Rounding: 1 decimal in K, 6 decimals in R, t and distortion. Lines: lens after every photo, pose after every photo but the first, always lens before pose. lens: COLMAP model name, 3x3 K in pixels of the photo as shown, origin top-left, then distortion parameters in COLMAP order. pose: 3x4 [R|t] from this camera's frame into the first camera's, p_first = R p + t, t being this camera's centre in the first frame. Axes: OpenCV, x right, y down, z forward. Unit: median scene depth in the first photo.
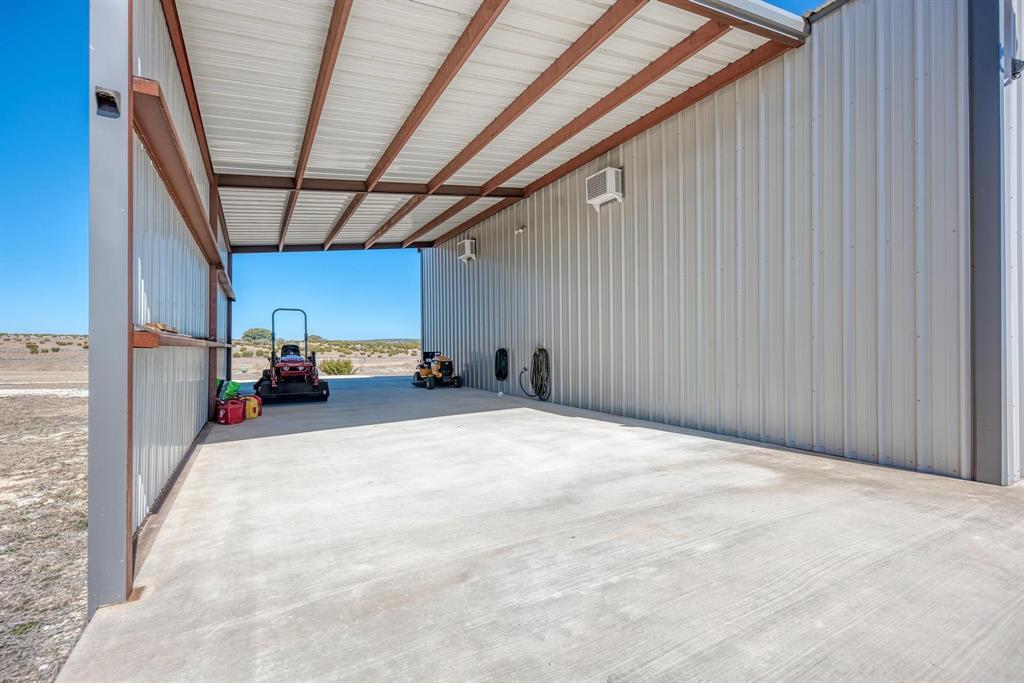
lens RADIAL K [[452.7, 0, 505.4], [0, 452.7, 348.6], [0, 0, 1]] dist [-0.000462, 0.000191]
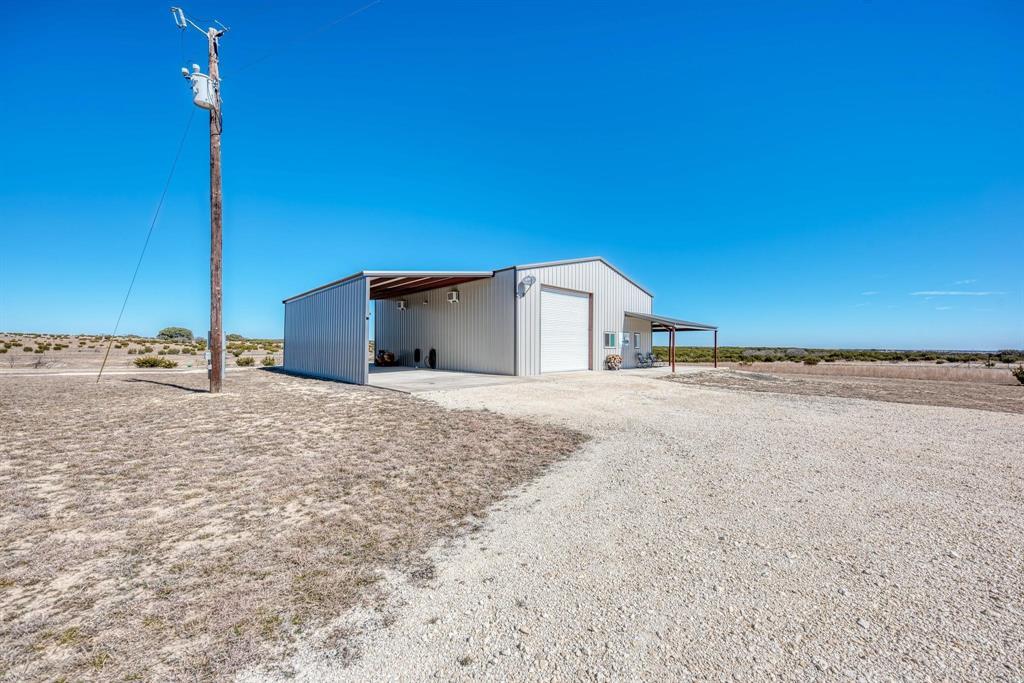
lens RADIAL K [[371.9, 0, 508.2], [0, 371.9, 348.1], [0, 0, 1]] dist [-0.001091, -0.000331]
pose [[0.970978, 0.011799, 0.238877, -0.012251], [-0.011272, 0.999930, -0.003572, -0.003470], [-0.238902, 0.000775, 0.971043, -1.197764]]
